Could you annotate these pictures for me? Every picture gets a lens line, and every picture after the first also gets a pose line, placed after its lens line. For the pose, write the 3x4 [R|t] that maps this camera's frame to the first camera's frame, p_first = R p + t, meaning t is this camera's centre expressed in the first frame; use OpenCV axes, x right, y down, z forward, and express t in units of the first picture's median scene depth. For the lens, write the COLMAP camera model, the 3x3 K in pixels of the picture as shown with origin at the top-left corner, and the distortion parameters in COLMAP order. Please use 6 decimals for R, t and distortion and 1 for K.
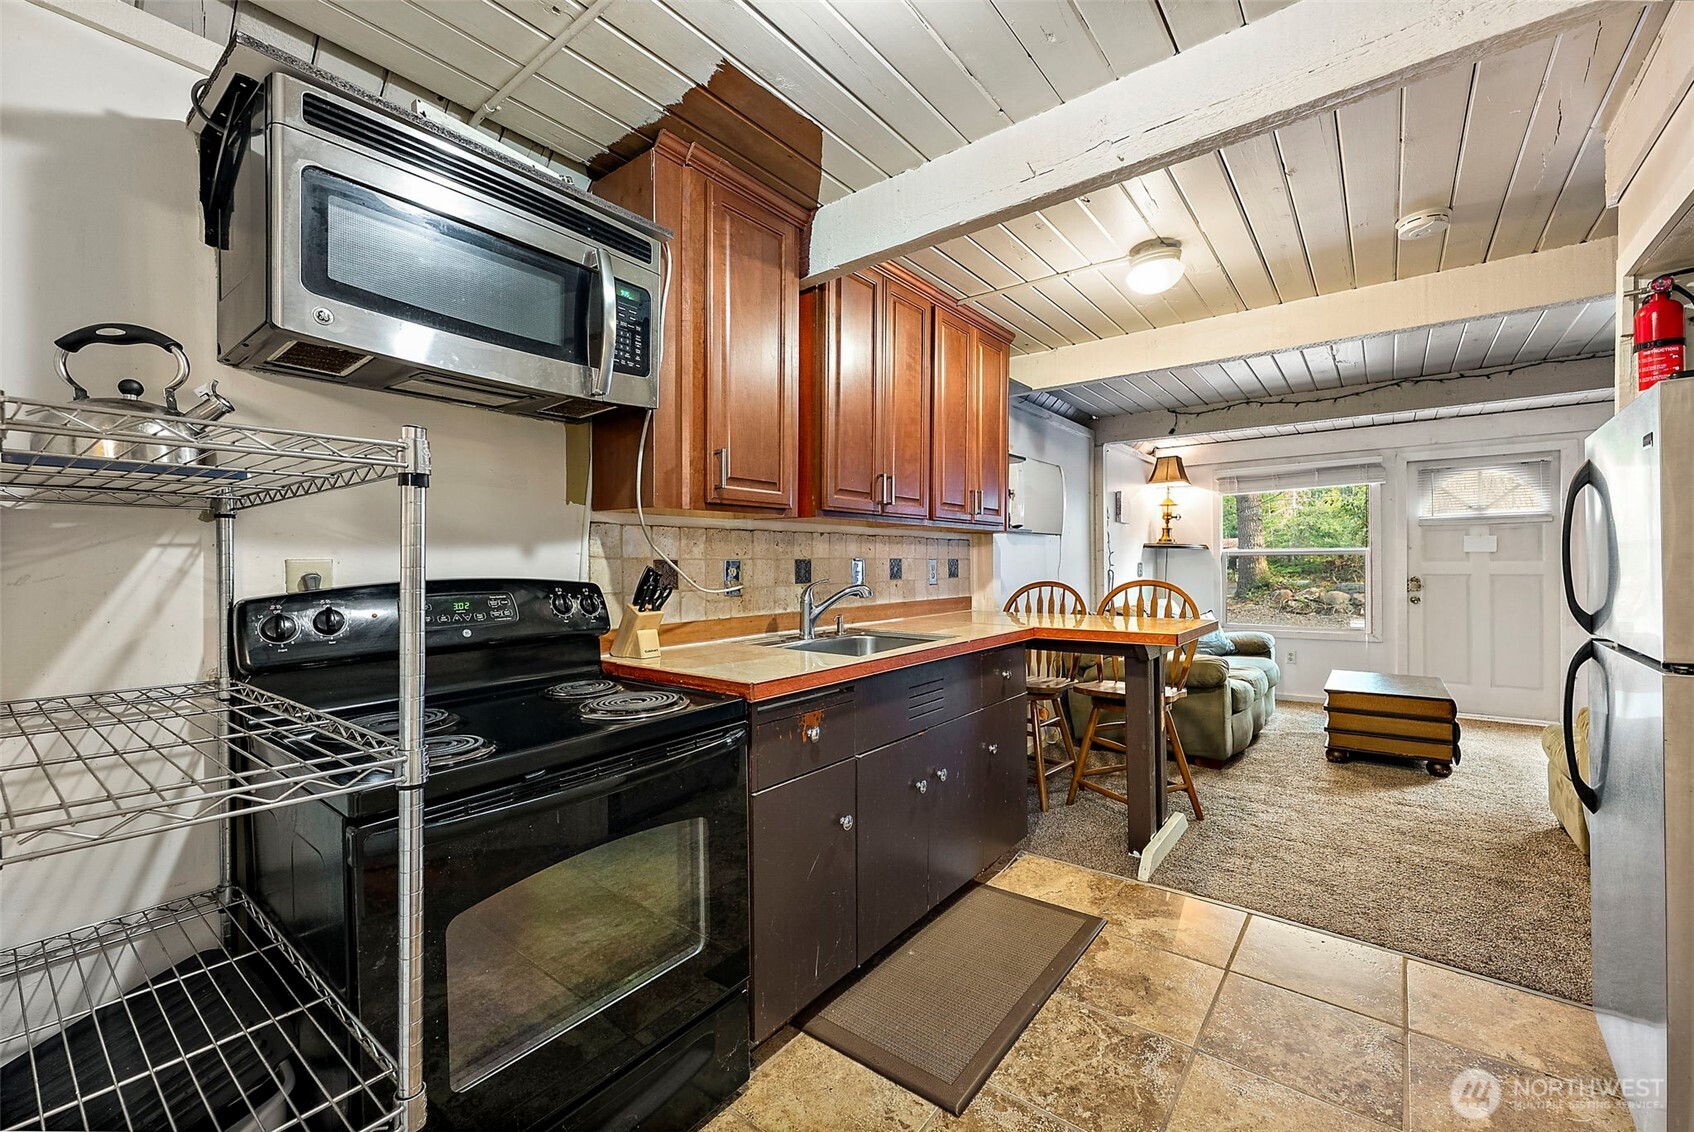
lens RADIAL K [[689.9, 0, 854.1], [0, 689.9, 570.3], [0, 0, 1]] dist [0.001022, 0.001124]
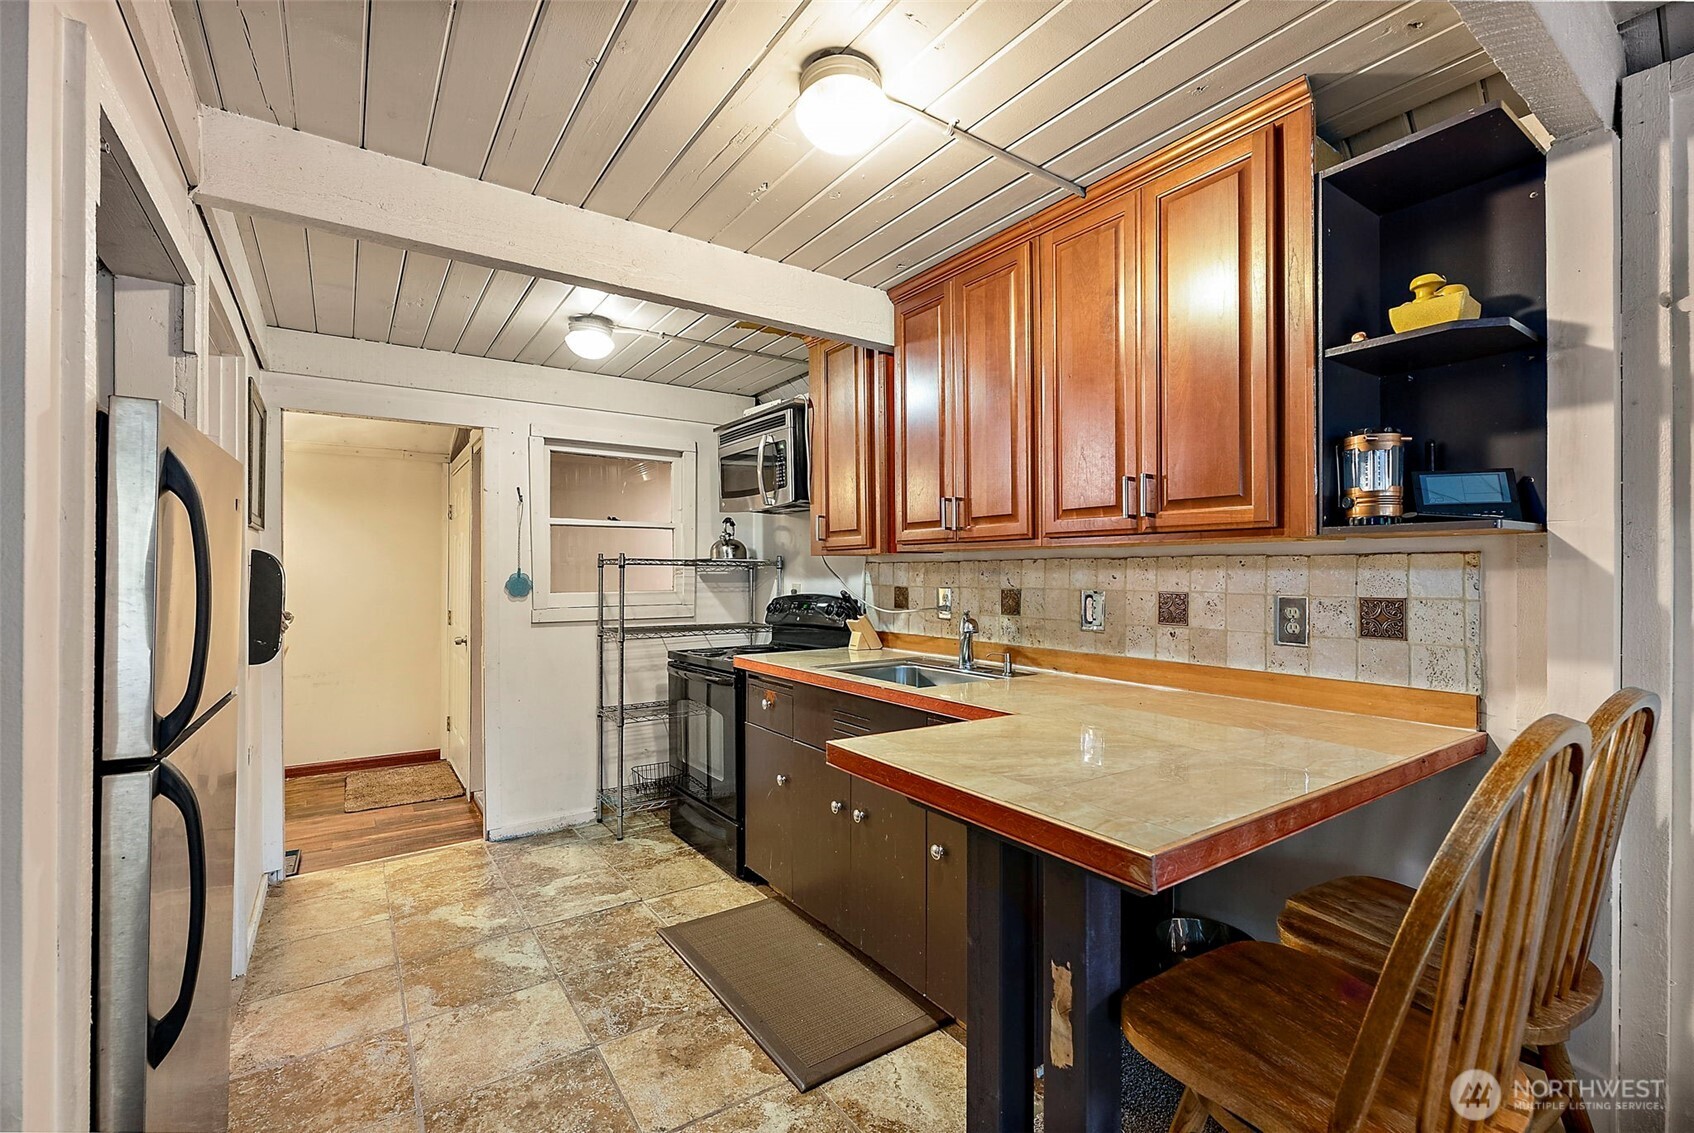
lens RADIAL K [[722.2, 0, 847.1], [0, 722.2, 573.1], [0, 0, 1]] dist [-0.002023, -0.000125]
pose [[-0.296467, 0.003518, -0.955037, 0.930211], [-0.012556, 0.999892, 0.007581, -0.042638], [0.954961, 0.014239, -0.296391, 1.087278]]
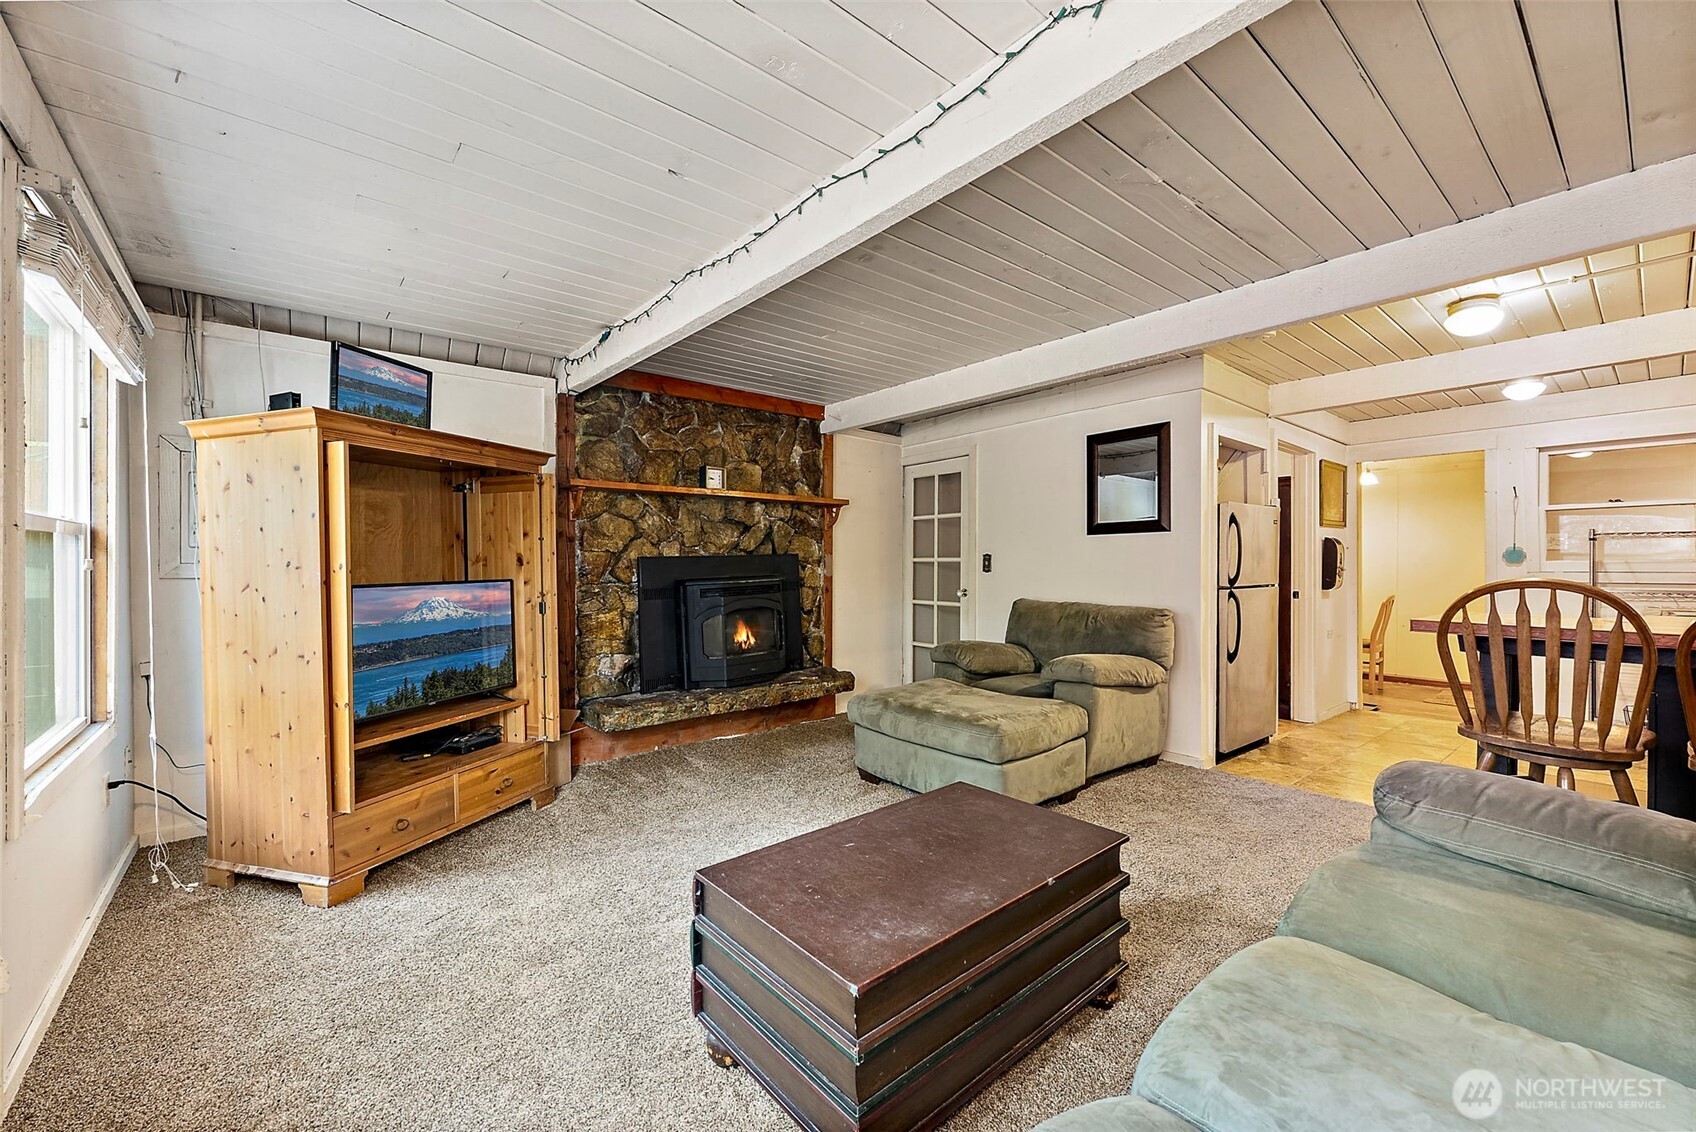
lens RADIAL K [[690.7, 0, 861.4], [0, 690.7, 566.8], [0, 0, 1]] dist [0.001022, 0.001124]
pose [[-0.980912, 0.003507, 0.194423, 1.164295], [0.006751, 0.999849, 0.016025, -0.013905], [-0.194337, 0.017031, -0.980787, 2.233640]]
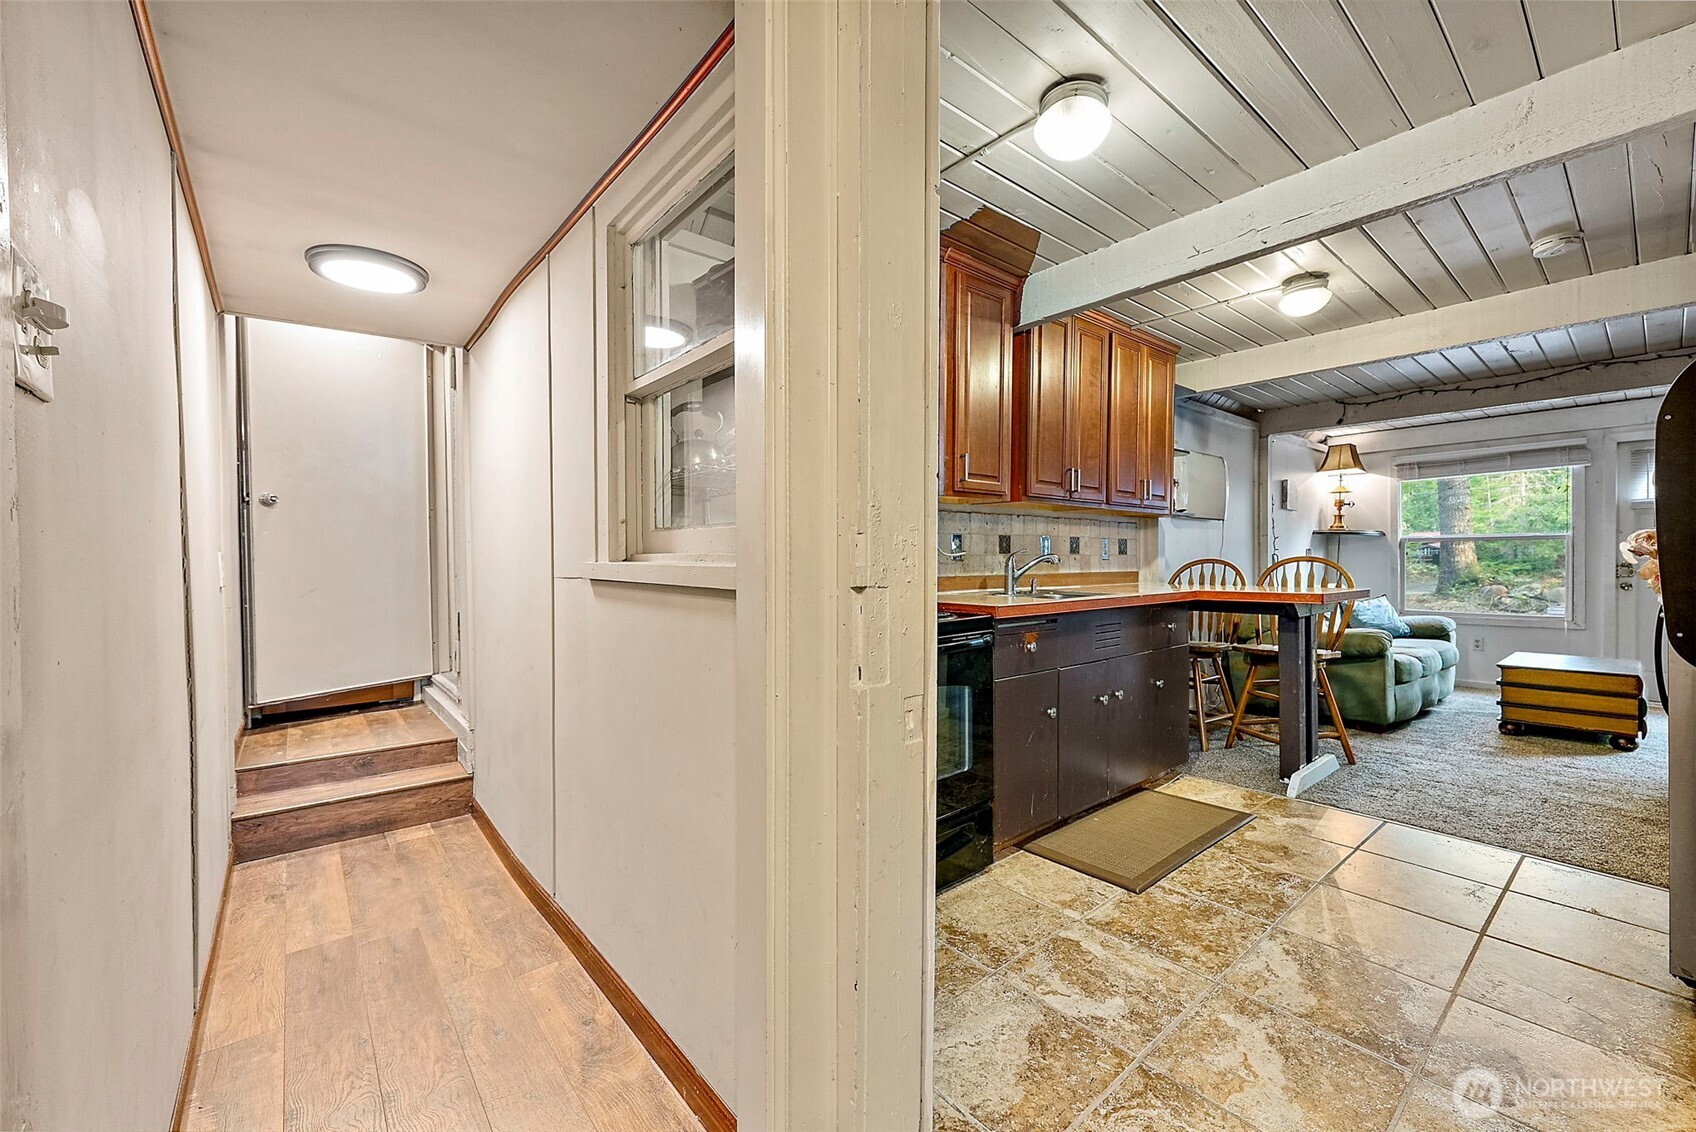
lens RADIAL K [[690.7, 0, 851.7], [0, 690.7, 569.1], [0, 0, 1]] dist [0.001022, 0.001124]
pose [[0.978203, 0.006951, -0.207536, -0.086309], [-0.006353, 0.999974, 0.003550, 0.045846], [0.207555, -0.002154, 0.978221, -0.340328]]
